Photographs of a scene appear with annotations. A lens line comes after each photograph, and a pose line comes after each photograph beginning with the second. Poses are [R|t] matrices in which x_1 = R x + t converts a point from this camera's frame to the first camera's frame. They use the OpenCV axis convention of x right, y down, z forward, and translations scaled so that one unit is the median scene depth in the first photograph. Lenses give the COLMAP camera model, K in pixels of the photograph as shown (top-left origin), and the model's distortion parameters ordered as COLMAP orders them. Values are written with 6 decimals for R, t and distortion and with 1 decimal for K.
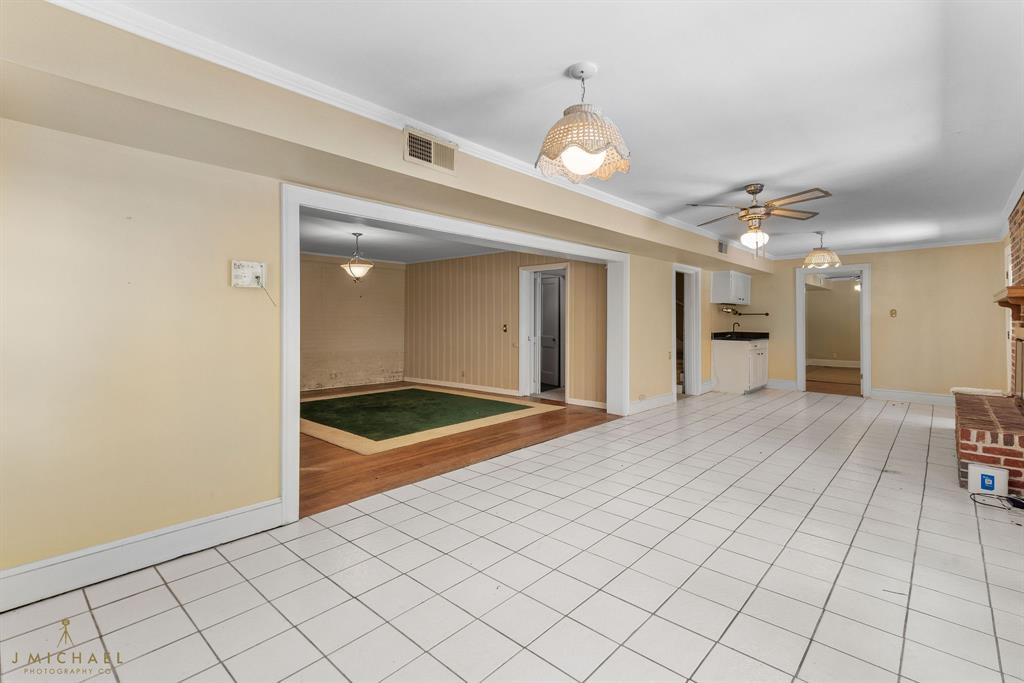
lens RADIAL K [[469.8, 0, 511.5], [0, 469.8, 312.8], [0, 0, 1]] dist [0.001297, 0.000136]
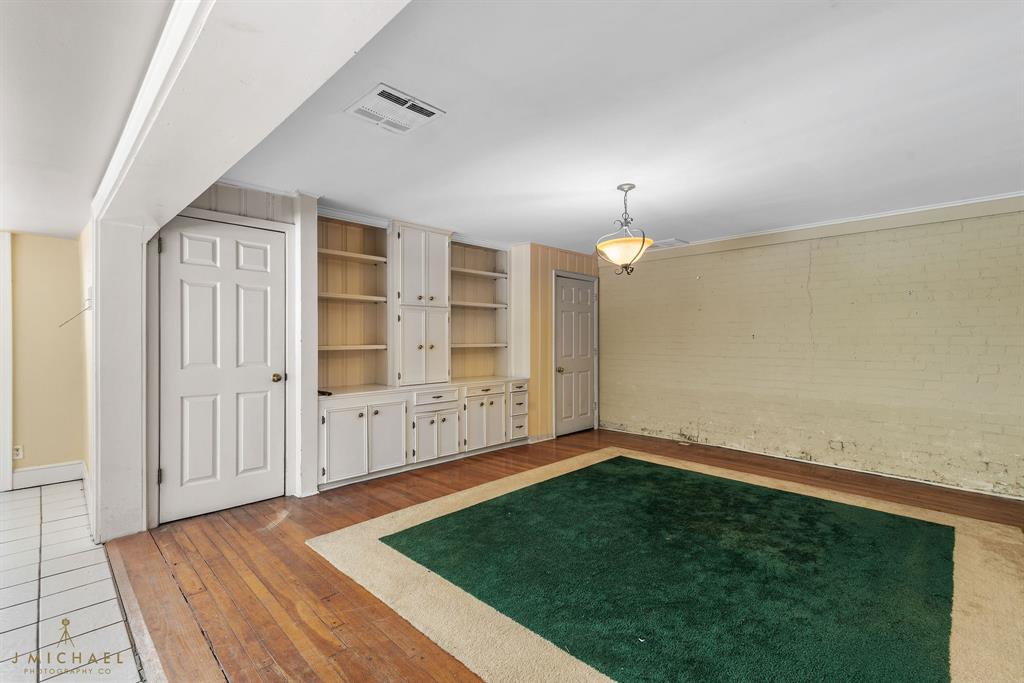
lens RADIAL K [[465.6, 0, 513.9], [0, 465.6, 337.0], [0, 0, 1]] dist [0.022208, -0.000106]
pose [[-0.037844, -0.002576, -0.999280, 0.242365], [0.011161, 0.999933, -0.003000, 0.012693], [0.999221, -0.011267, -0.037813, 0.931577]]
